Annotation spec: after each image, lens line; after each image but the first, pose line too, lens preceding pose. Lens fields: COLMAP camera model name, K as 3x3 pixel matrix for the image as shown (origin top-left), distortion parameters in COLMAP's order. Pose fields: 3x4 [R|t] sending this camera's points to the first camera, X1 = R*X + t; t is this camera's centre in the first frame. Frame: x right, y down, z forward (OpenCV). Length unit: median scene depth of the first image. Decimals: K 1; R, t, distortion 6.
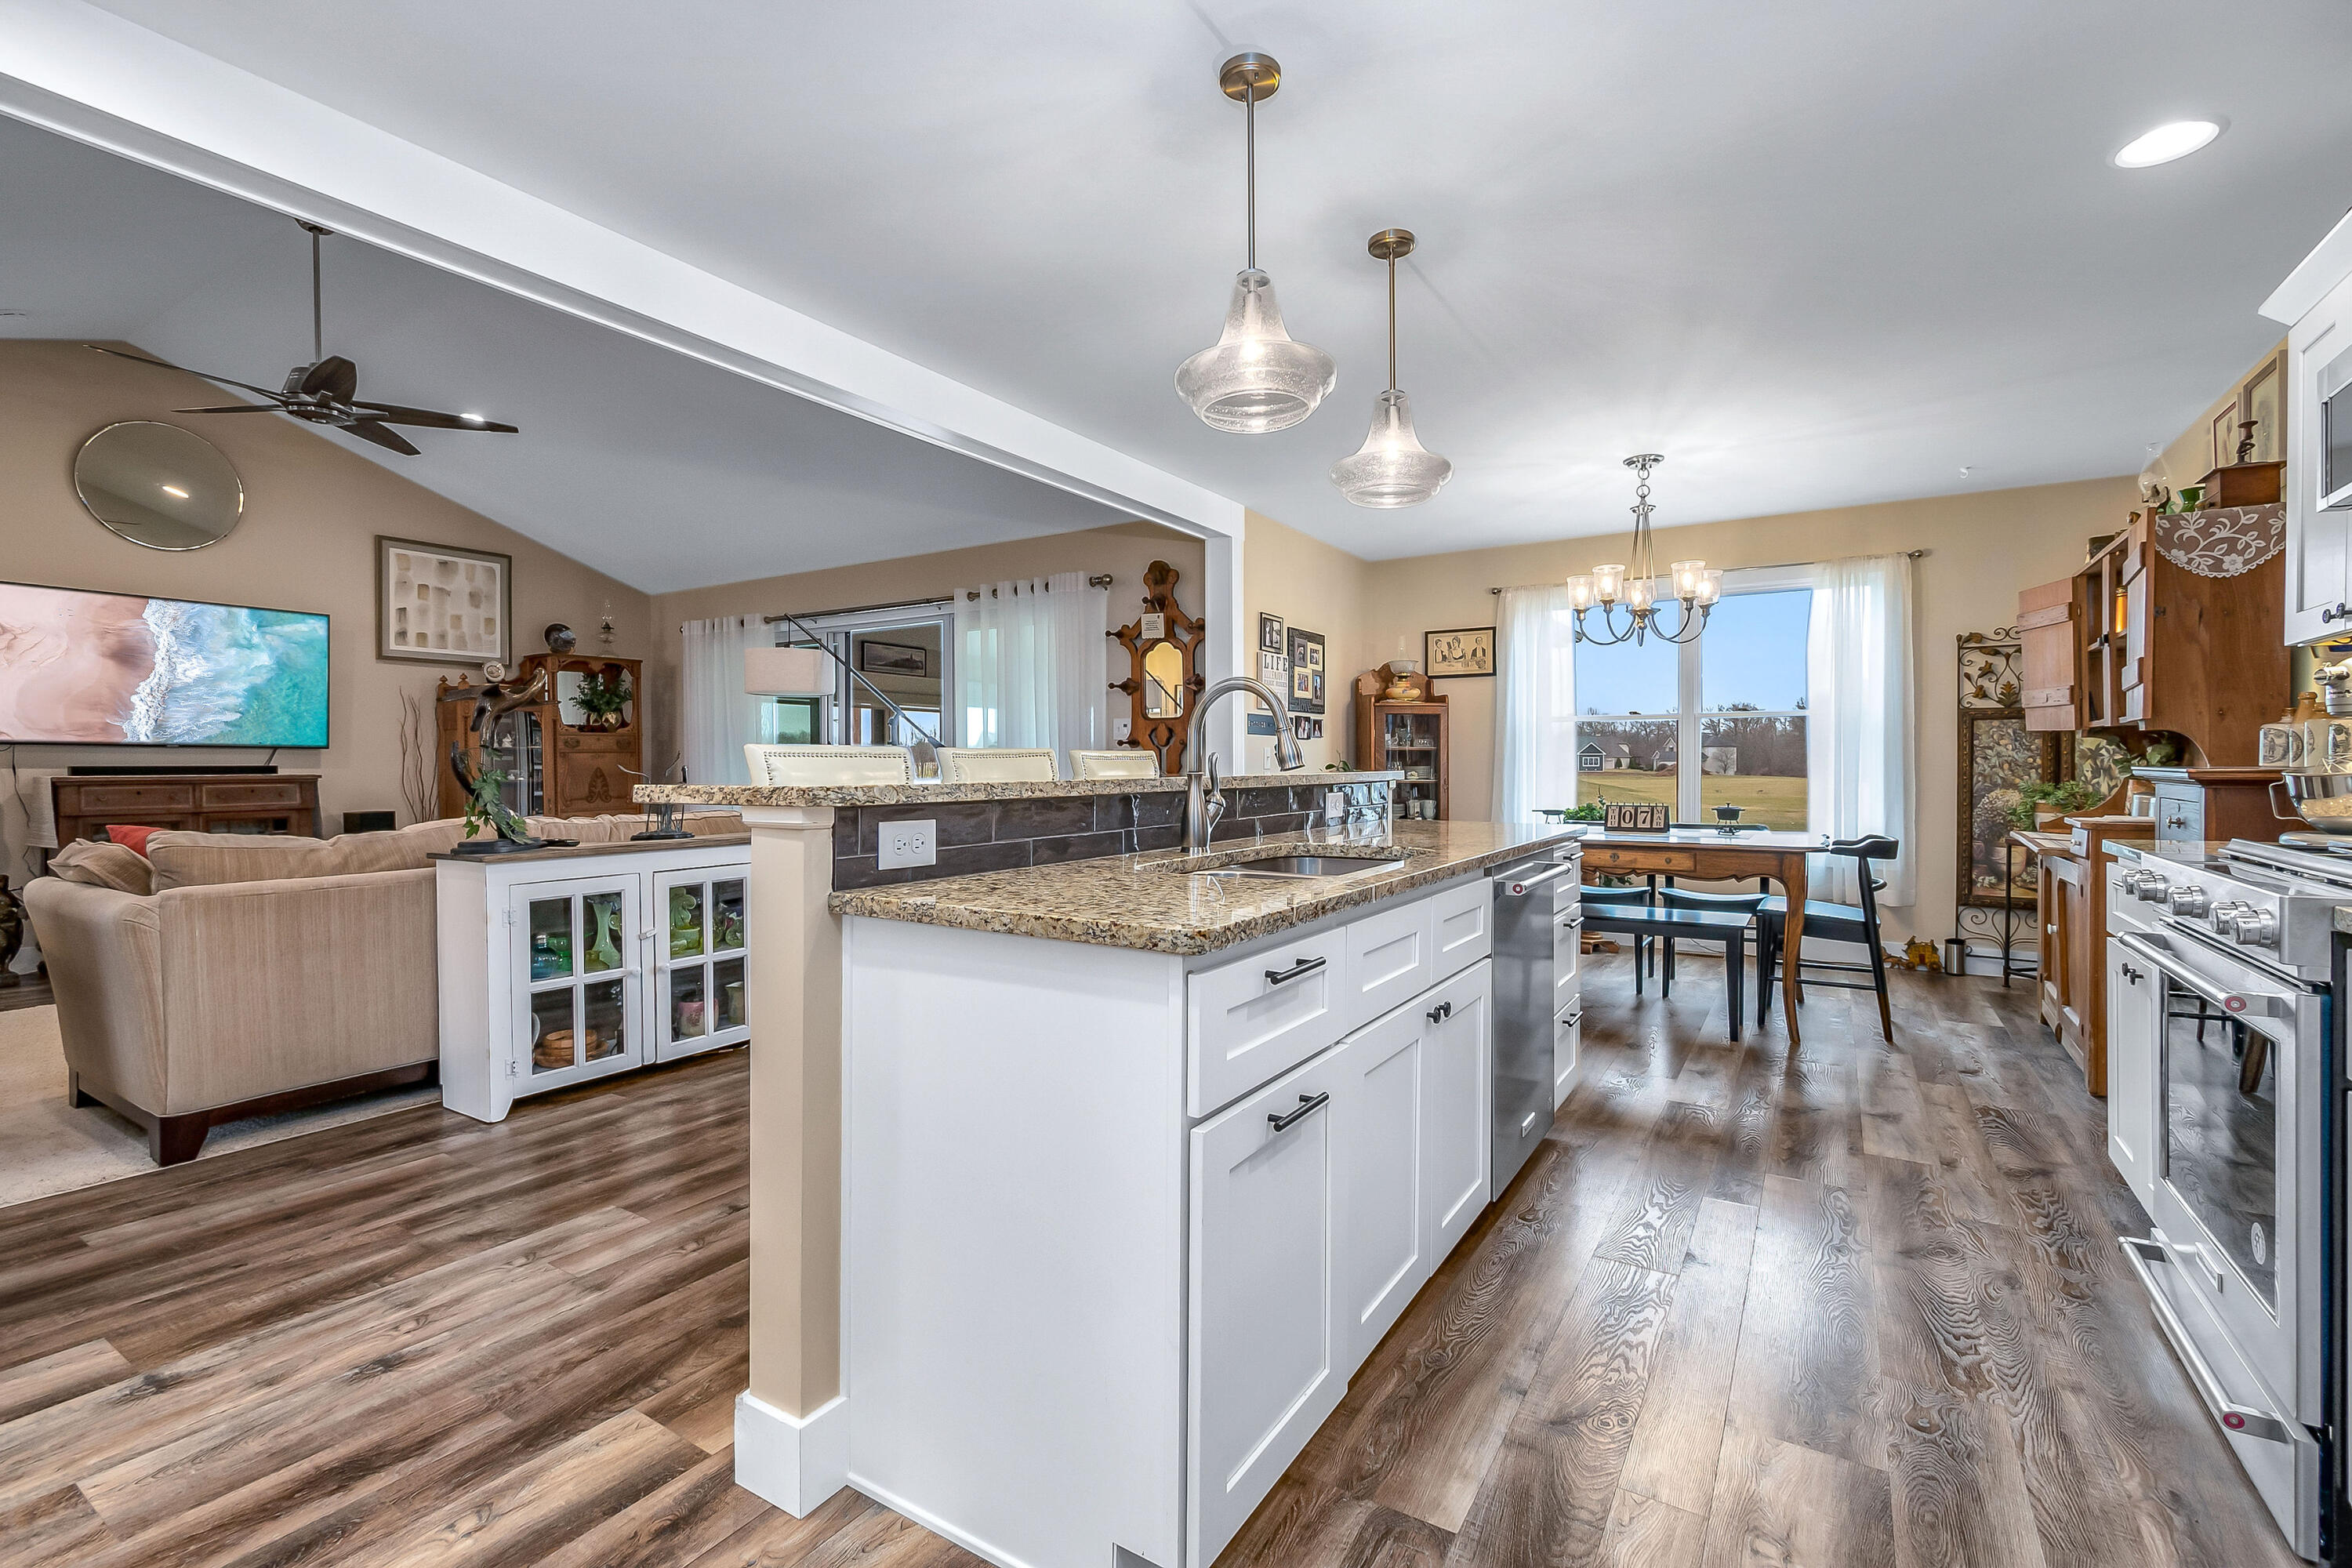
lens RADIAL K [[1037.8, 0, 1176.0], [0, 1037.8, 784.0], [0, 0, 1]] dist [0.018905, 0.000032]
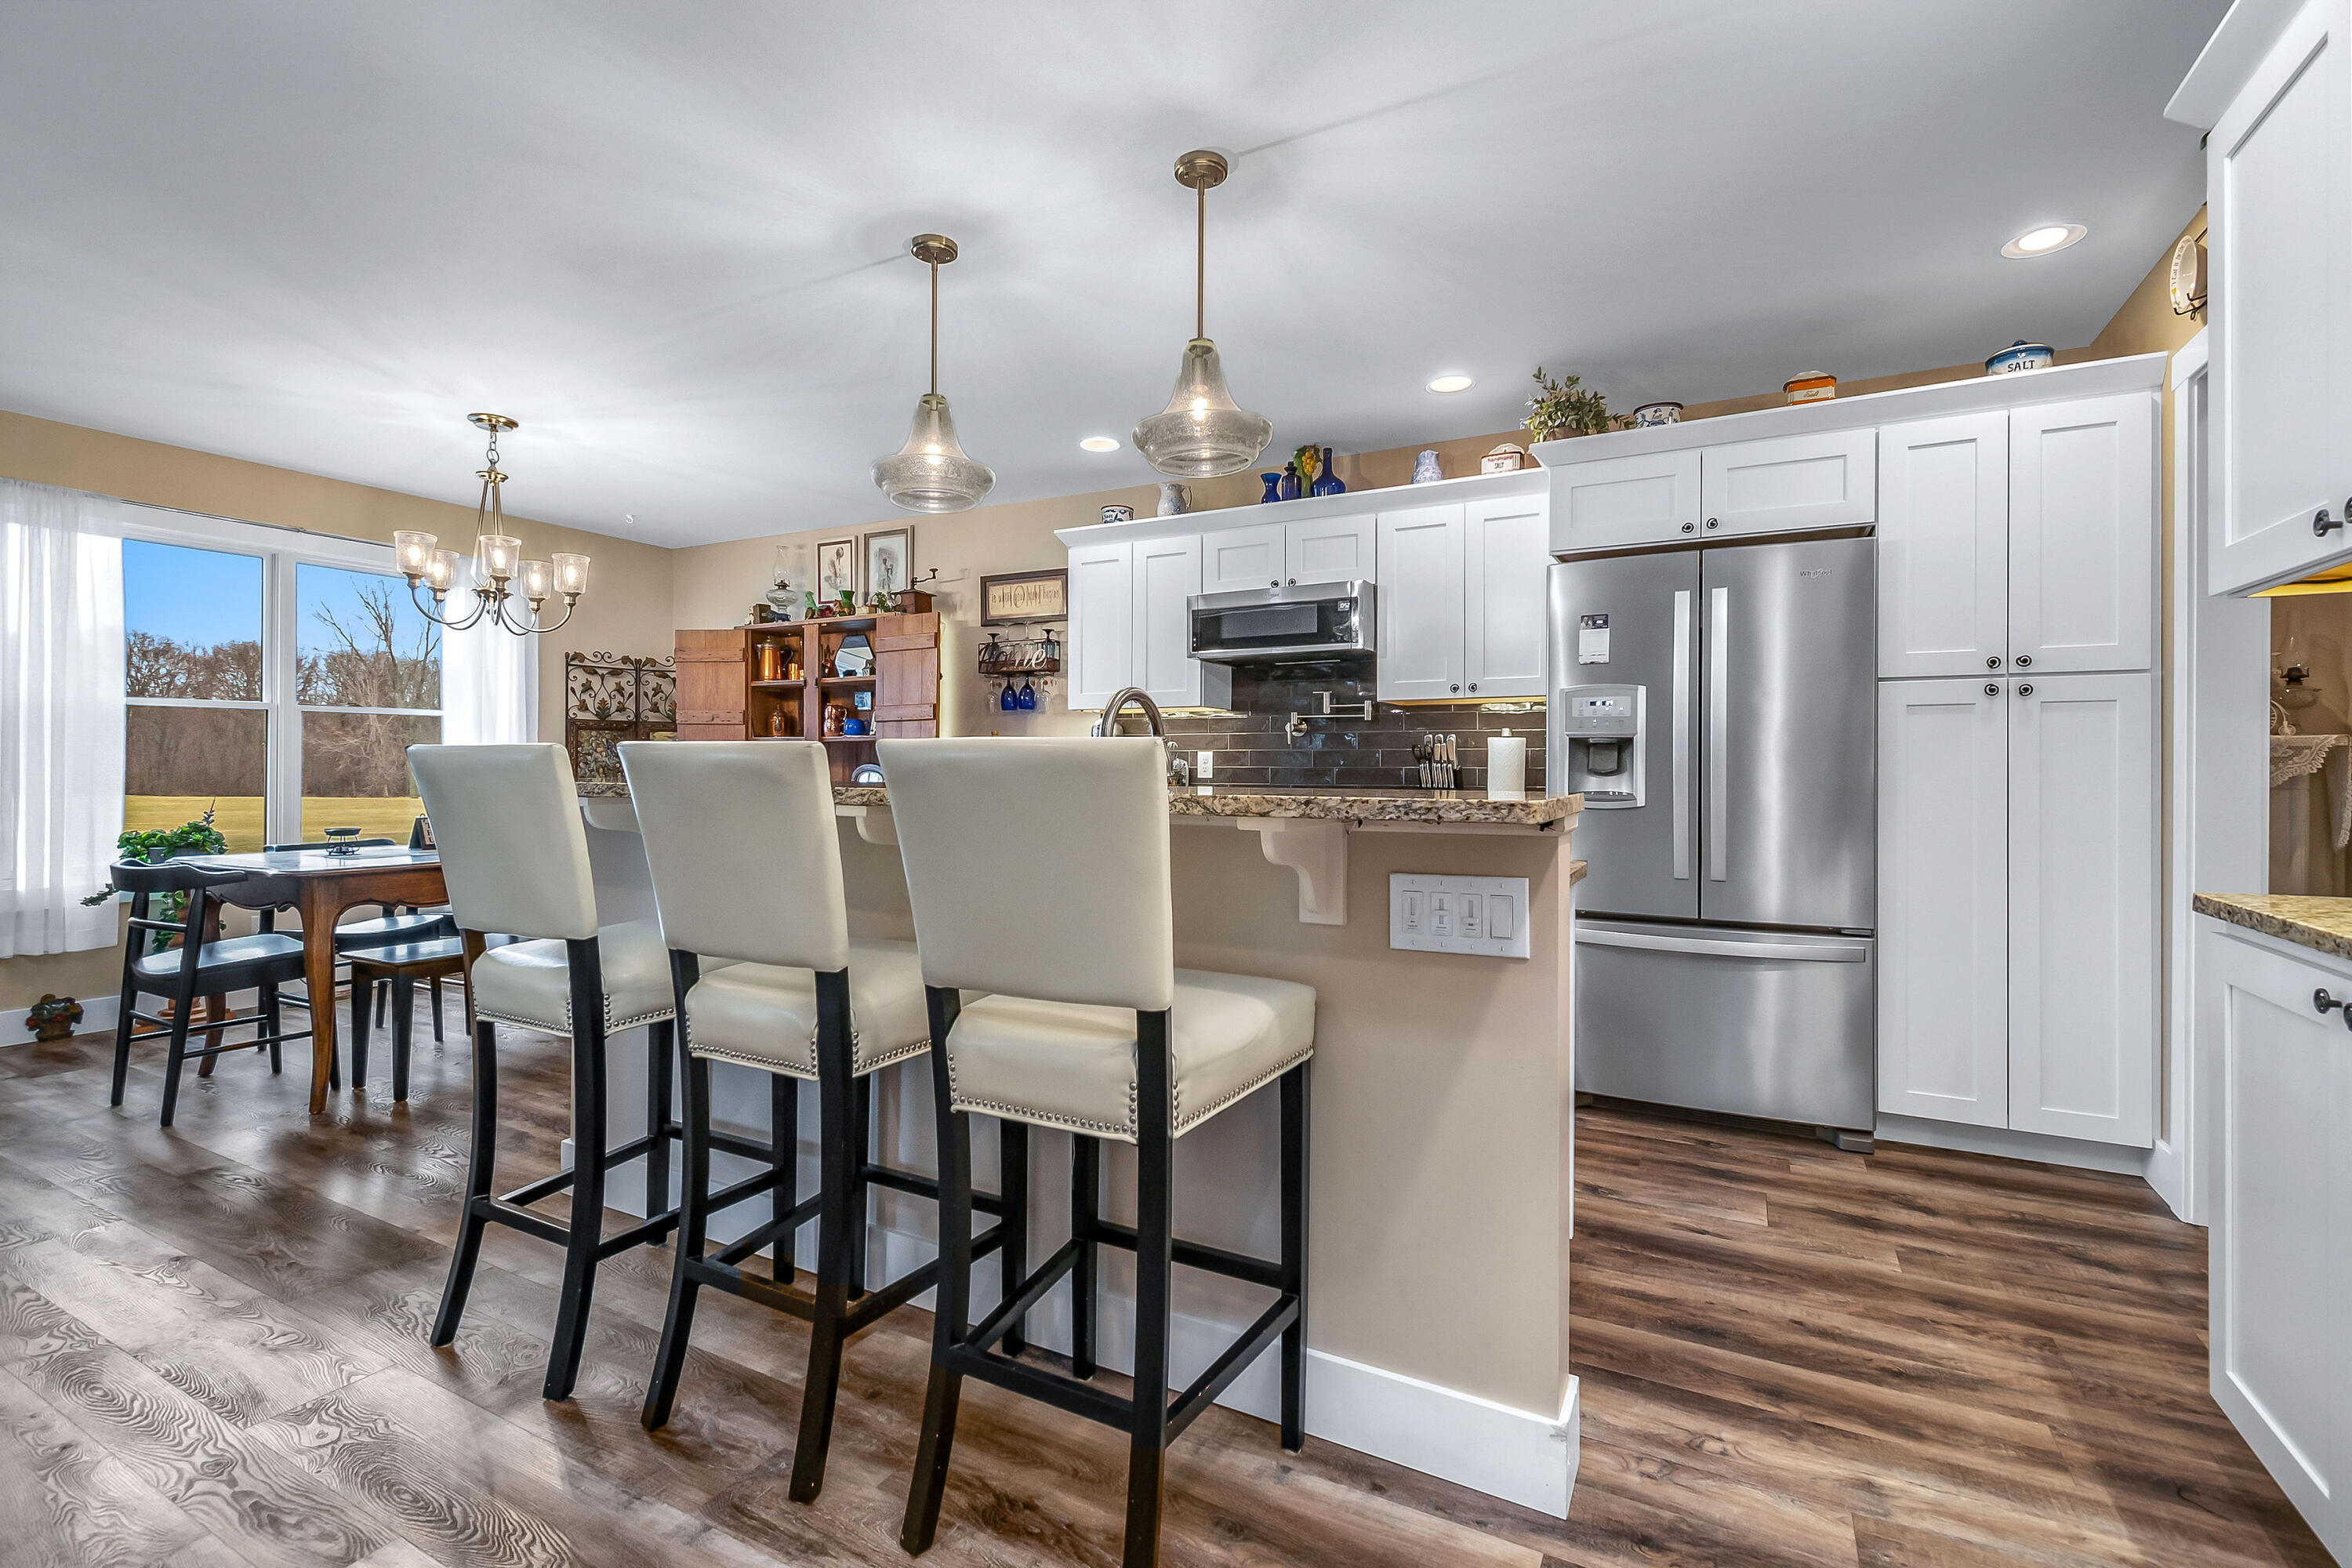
lens RADIAL K [[1043.8, 0, 1183.4], [0, 1043.8, 764.7], [0, 0, 1]] dist [0.010165, -0.005618]
pose [[-0.072110, 0.005353, 0.997382, -0.470168], [0.015617, 0.999869, -0.004238, -0.009065], [-0.997274, 0.015270, -0.072184, 0.489374]]
